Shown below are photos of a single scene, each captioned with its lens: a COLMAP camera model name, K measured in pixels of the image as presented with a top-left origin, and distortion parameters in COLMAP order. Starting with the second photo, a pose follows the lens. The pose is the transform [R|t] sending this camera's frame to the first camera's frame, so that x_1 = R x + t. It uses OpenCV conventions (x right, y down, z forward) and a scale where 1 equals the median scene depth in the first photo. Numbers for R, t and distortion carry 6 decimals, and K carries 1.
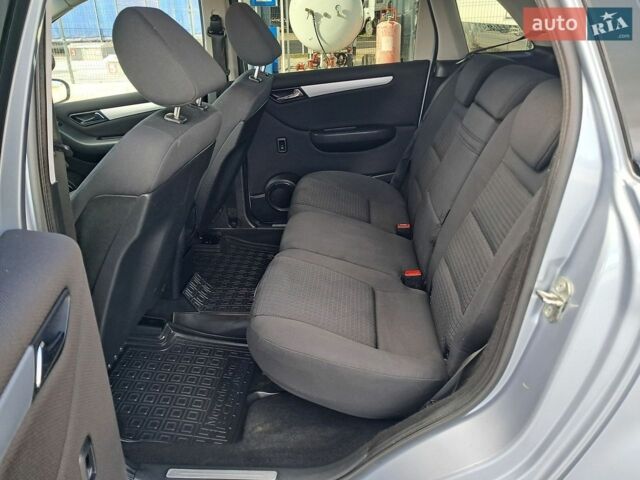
lens RADIAL K [[492.0, 0, 322.2], [0, 492.0, 242.9], [0, 0, 1]] dist [0.024206, -0.039857]
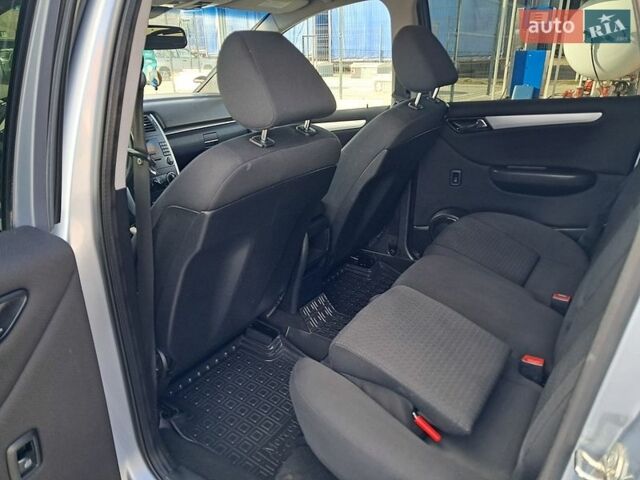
lens RADIAL K [[492.0, 0, 316.9], [0, 492.0, 234.8], [0, 0, 1]] dist [0.024206, -0.039857]
pose [[0.871252, 0.182305, -0.455726, 0.139914], [-0.206379, 0.978467, -0.003136, -0.041478], [0.445341, 0.096785, 0.890115, 0.085790]]
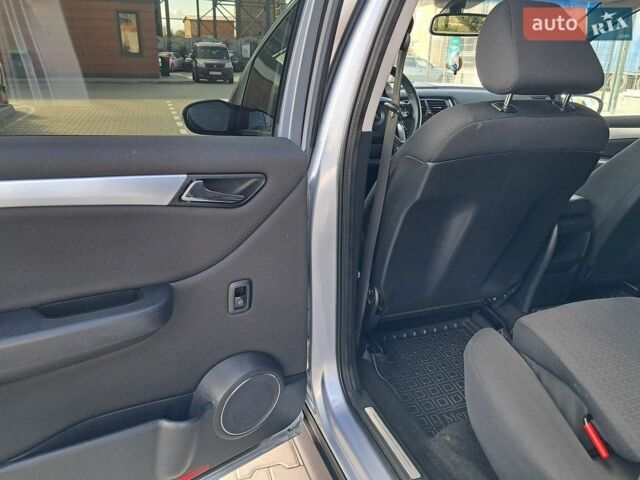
lens RADIAL K [[492.0, 0, 321.1], [0, 492.0, 242.7], [0, 0, 1]] dist [0.024206, -0.039857]
pose [[0.397394, 0.346106, -0.849876, 0.246414], [-0.406634, 0.896669, 0.175024, -0.012890], [0.822634, 0.276035, 0.497069, 0.127134]]
